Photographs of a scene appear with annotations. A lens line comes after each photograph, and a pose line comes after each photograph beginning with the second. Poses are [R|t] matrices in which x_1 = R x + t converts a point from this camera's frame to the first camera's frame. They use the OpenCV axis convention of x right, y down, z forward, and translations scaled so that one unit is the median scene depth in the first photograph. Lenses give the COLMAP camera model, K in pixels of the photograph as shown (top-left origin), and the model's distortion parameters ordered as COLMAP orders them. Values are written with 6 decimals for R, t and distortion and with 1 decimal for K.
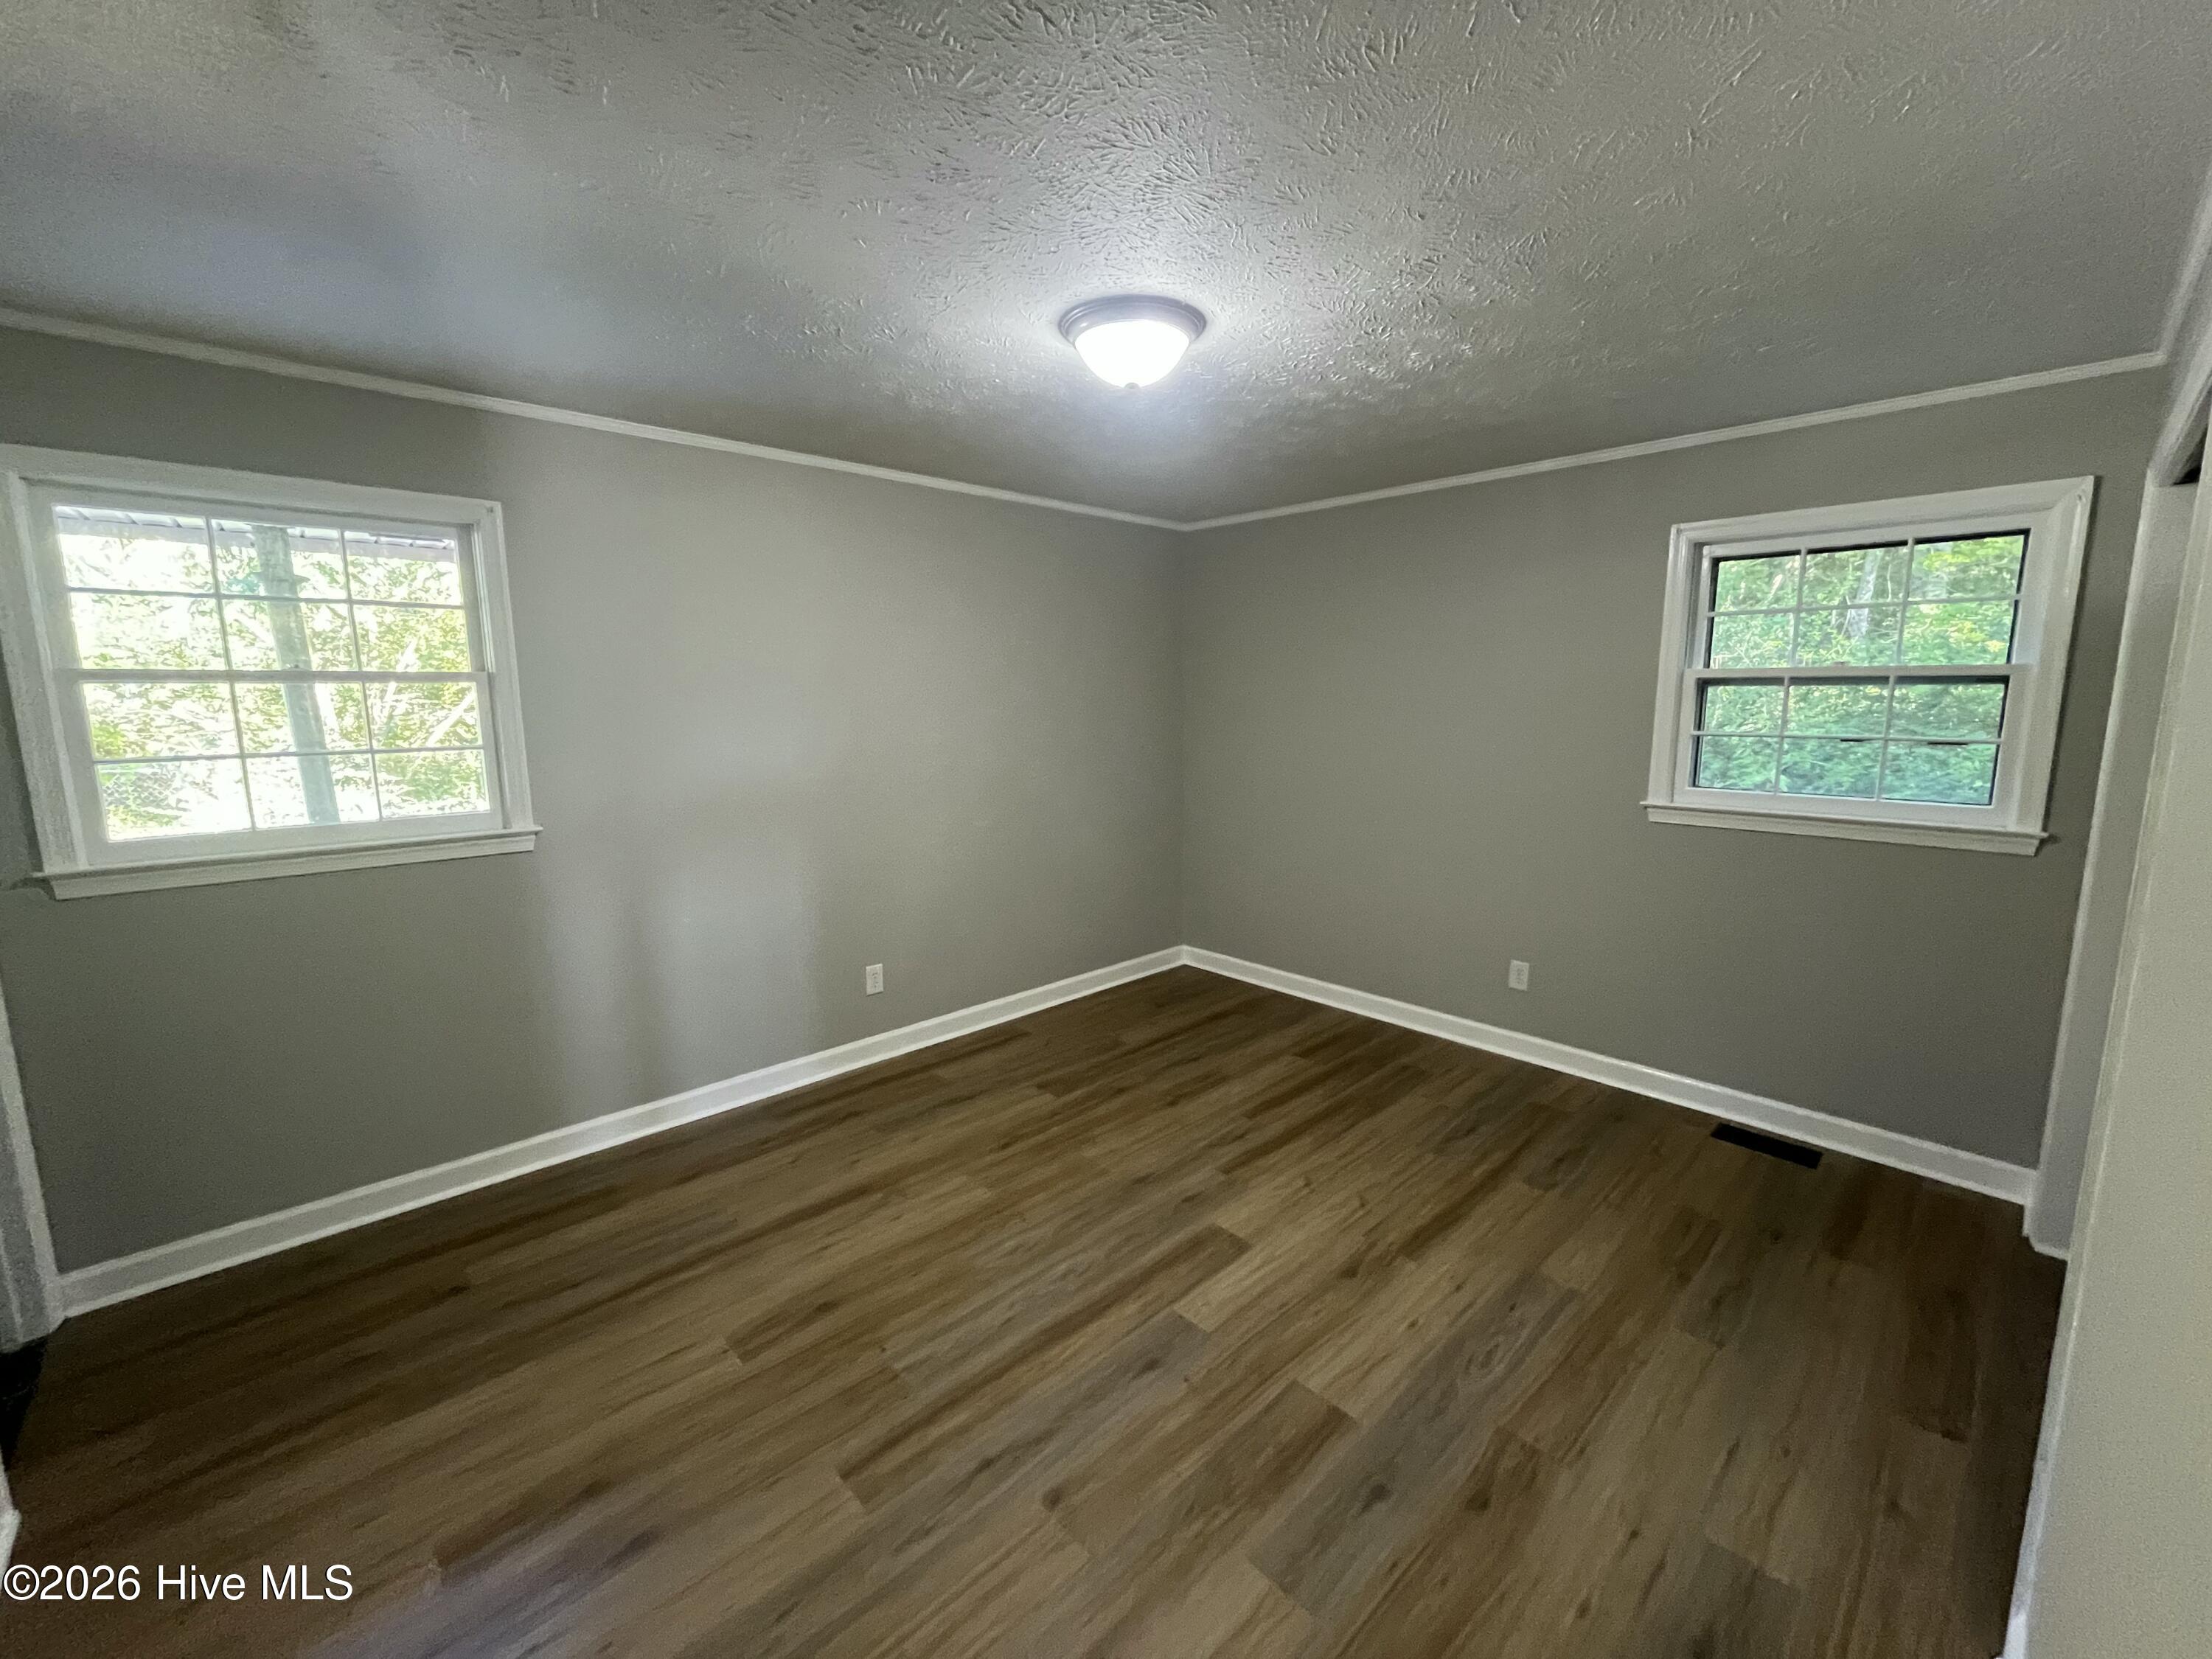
lens RADIAL K [[895.5, 0, 1108.5], [0, 895.5, 816.9], [0, 0, 1]] dist [0.000715, 0.000382]
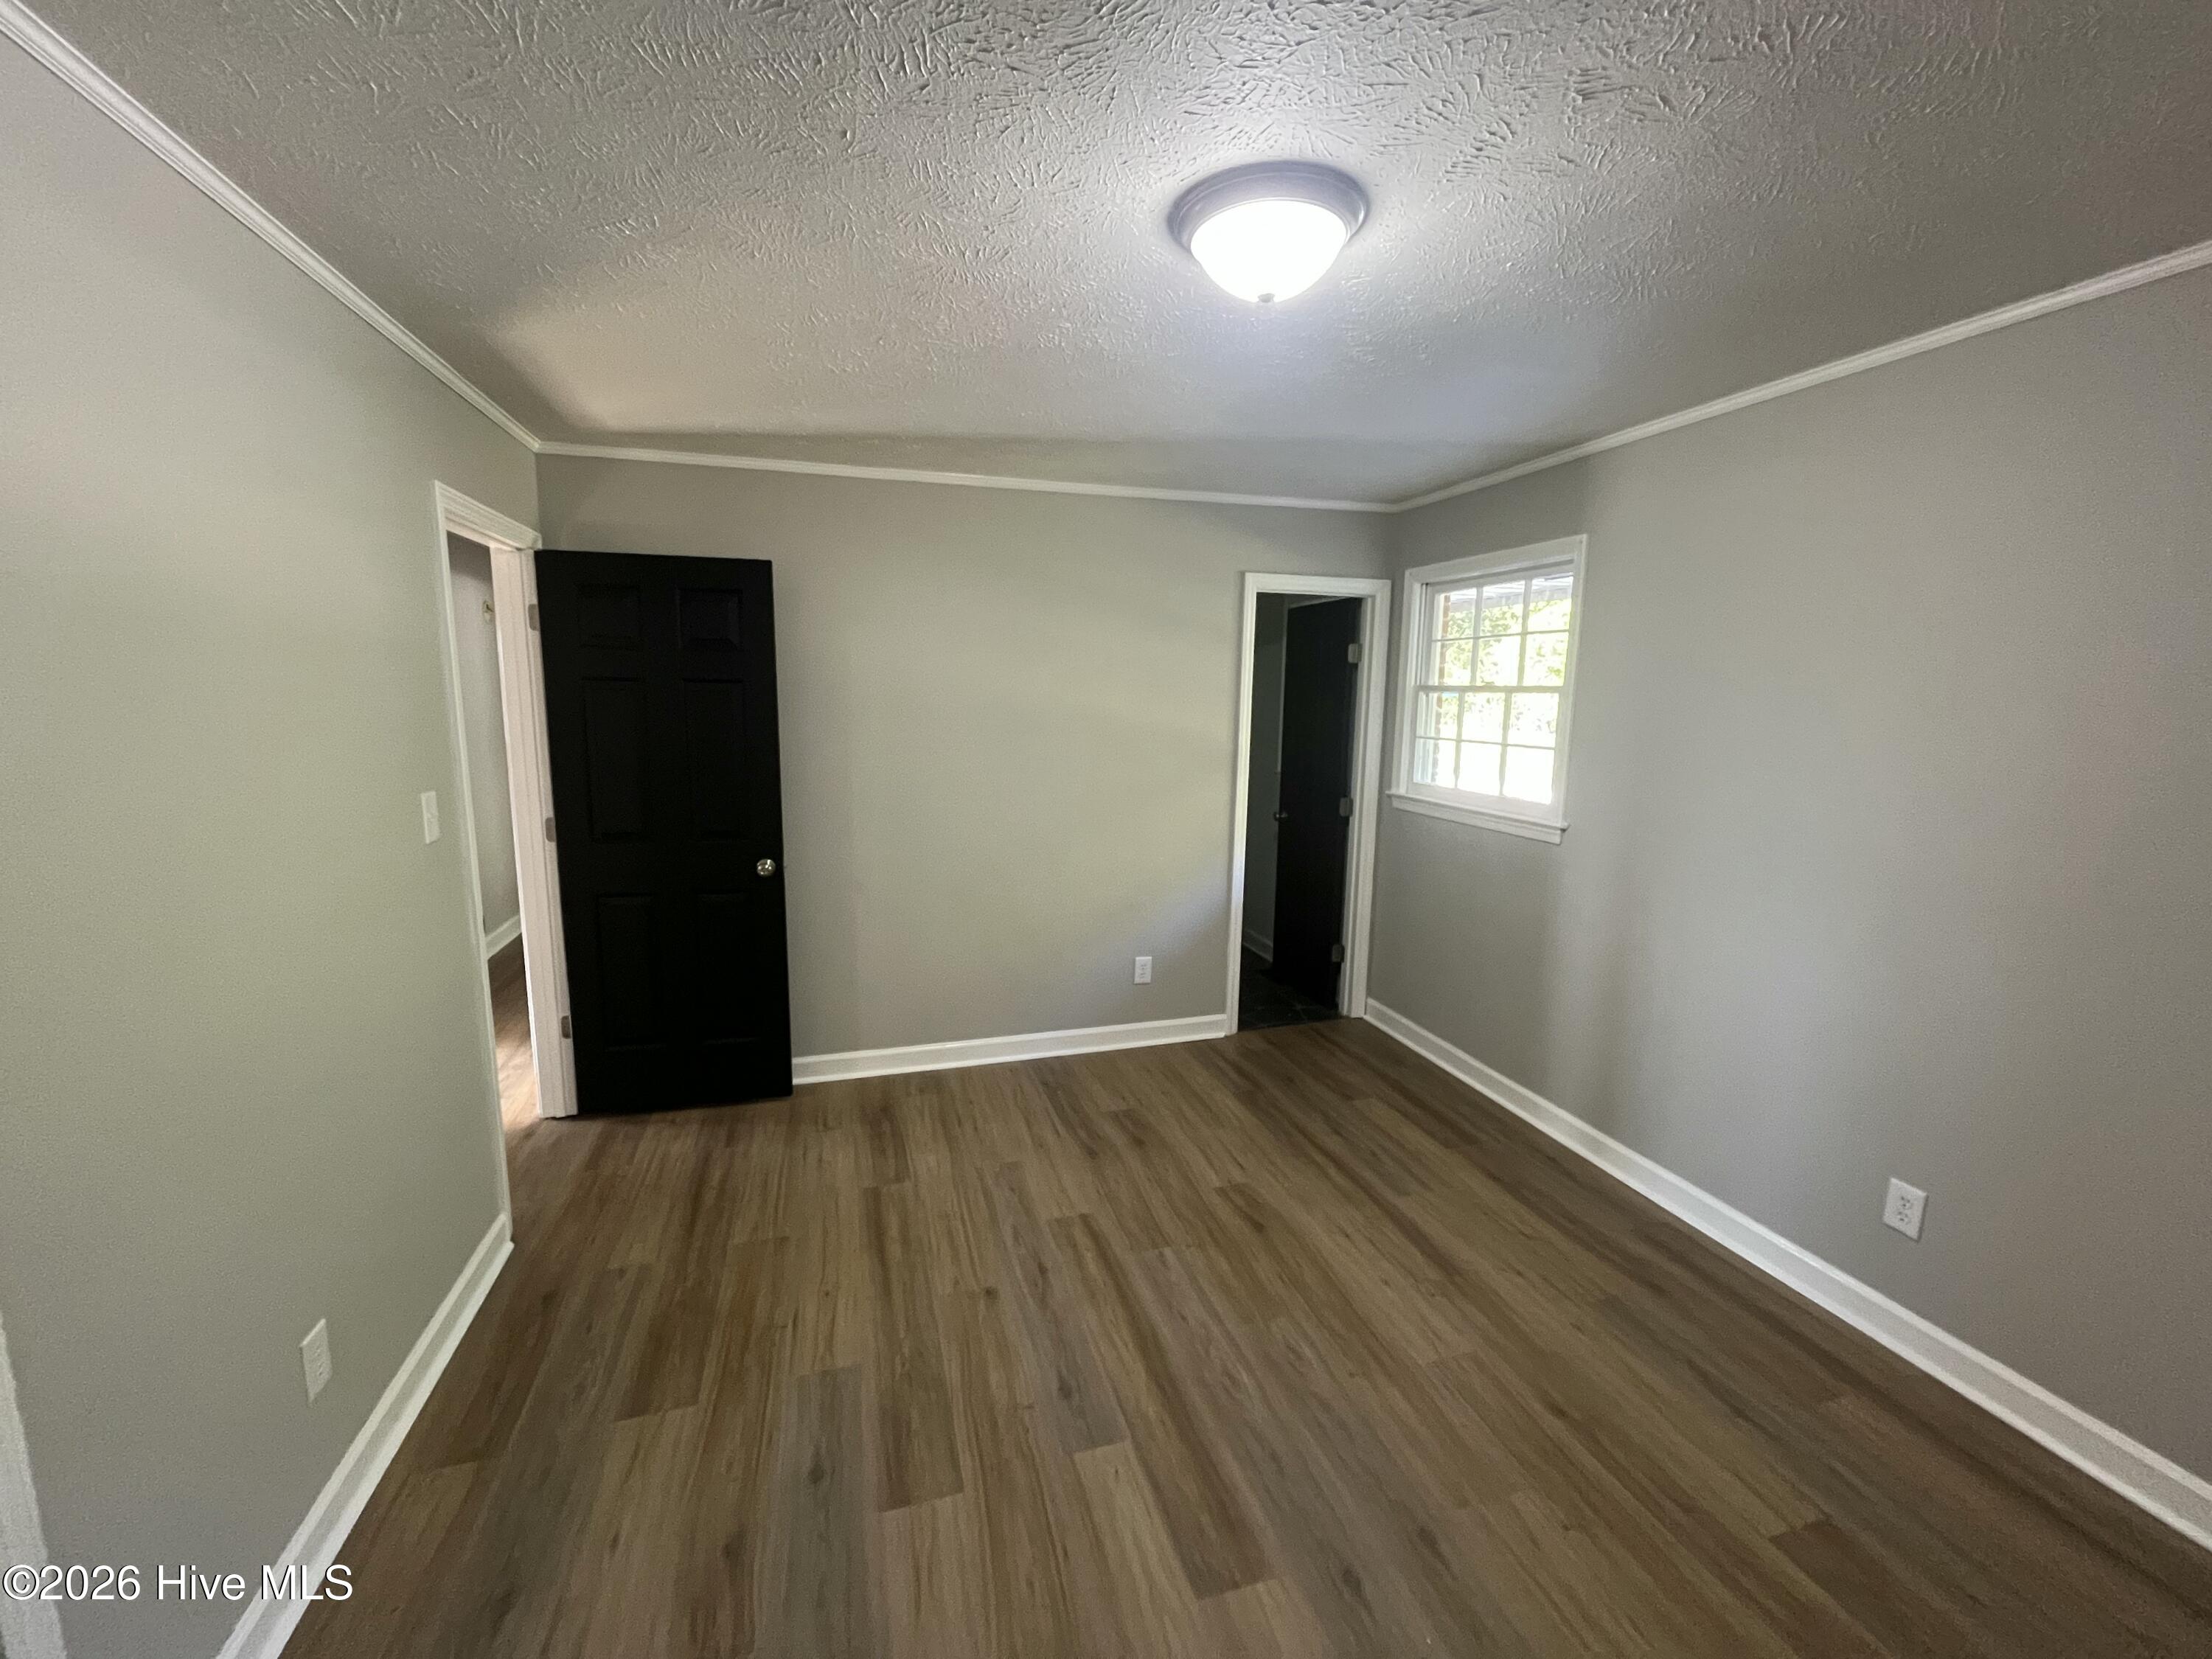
lens RADIAL K [[895.5, 0, 1118.6], [0, 895.5, 822.7], [0, 0, 1]] dist [0.000715, 0.000382]
pose [[-0.441781, 0.131260, -0.887468, 0.787296], [-0.134701, 0.968319, 0.210272, -0.203559], [0.886953, 0.212437, -0.410104, 1.276733]]
